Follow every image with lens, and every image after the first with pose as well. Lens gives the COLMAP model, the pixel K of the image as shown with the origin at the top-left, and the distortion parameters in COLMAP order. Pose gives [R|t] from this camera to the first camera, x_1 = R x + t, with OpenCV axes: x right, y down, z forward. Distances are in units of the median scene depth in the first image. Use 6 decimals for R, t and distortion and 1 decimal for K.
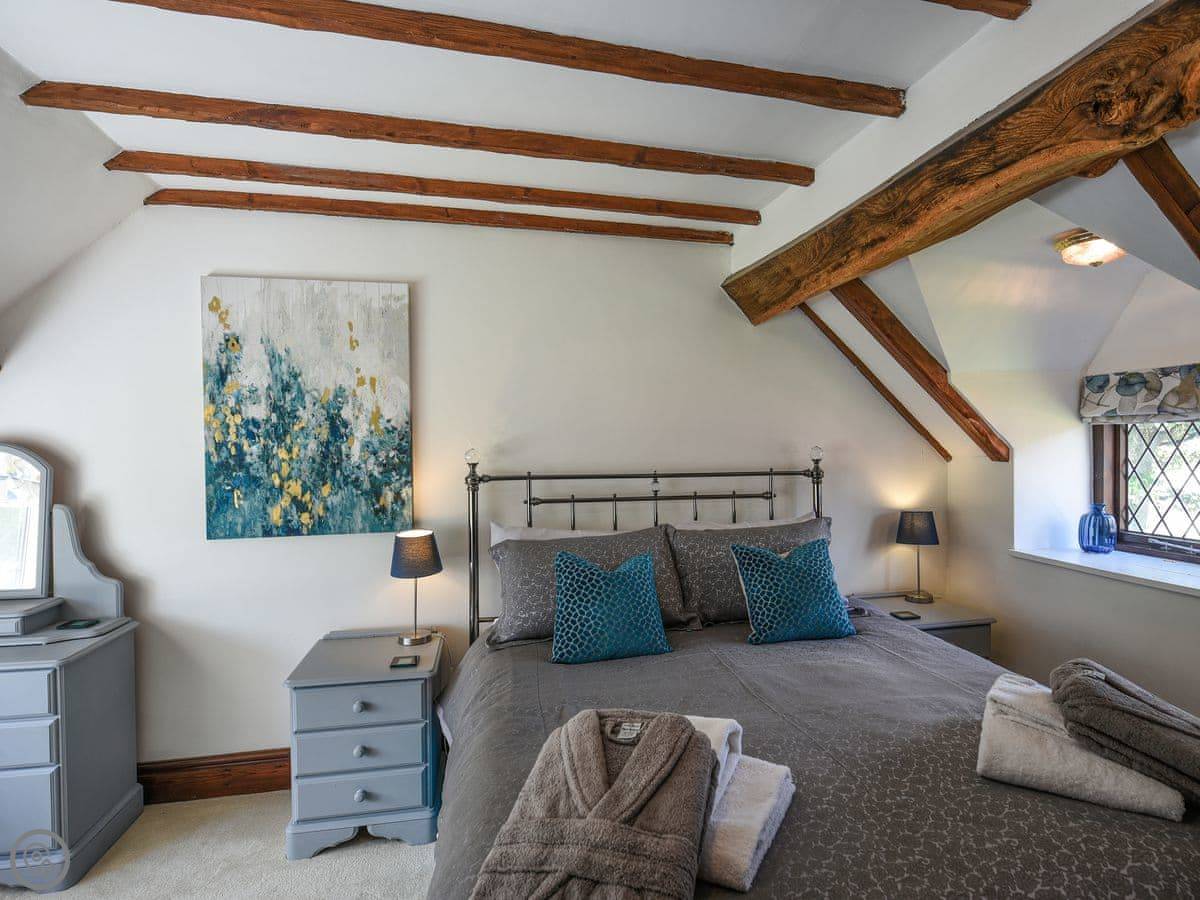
lens RADIAL K [[713.1, 0, 646.1], [0, 713.1, 453.5], [0, 0, 1]] dist [-0.006191, -0.001563]
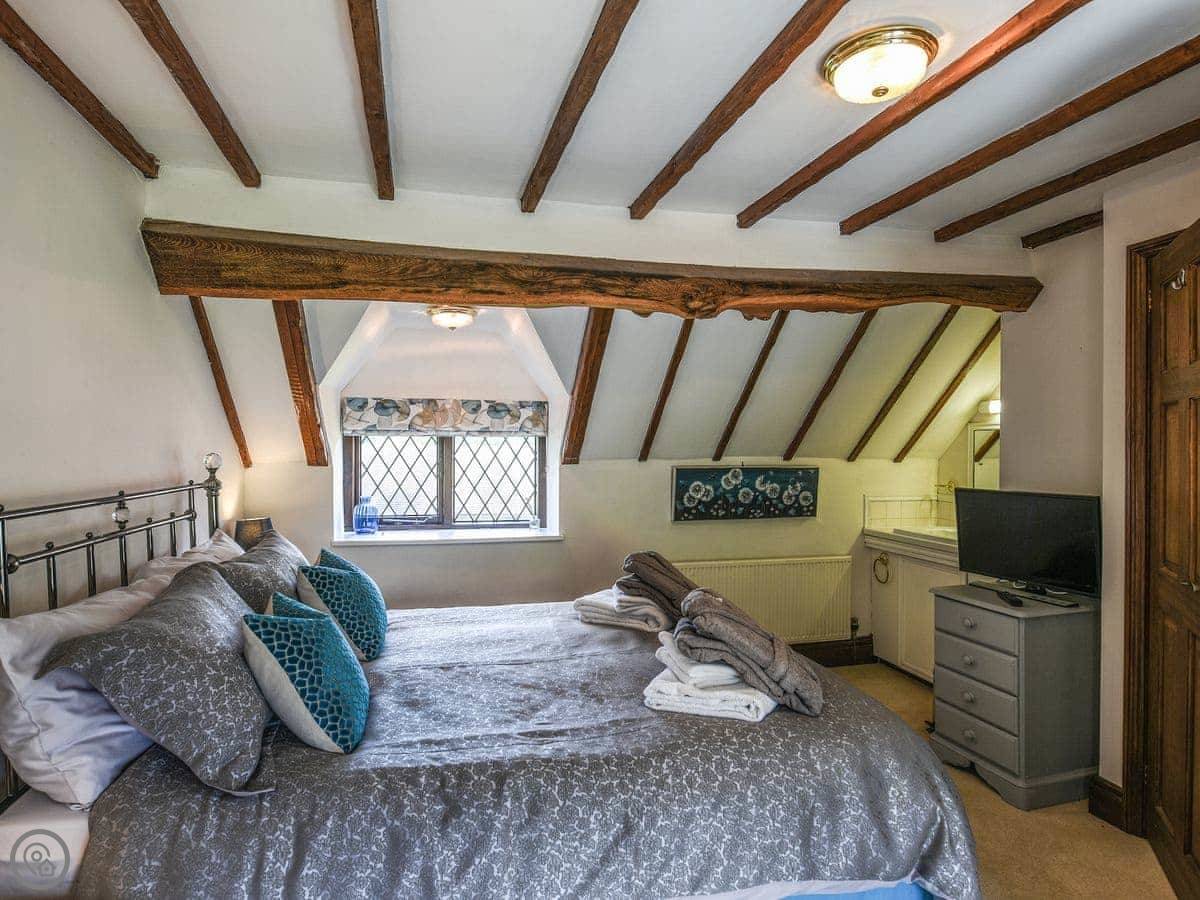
lens RADIAL K [[713.1, 0, 646.1], [0, 713.1, 453.5], [0, 0, 1]] dist [-0.006191, -0.001563]
pose [[-0.059133, 0.010773, 0.998192, -0.763692], [0.015377, 0.999833, -0.009880, 0.014321], [-0.998132, 0.014765, -0.059289, 0.603769]]
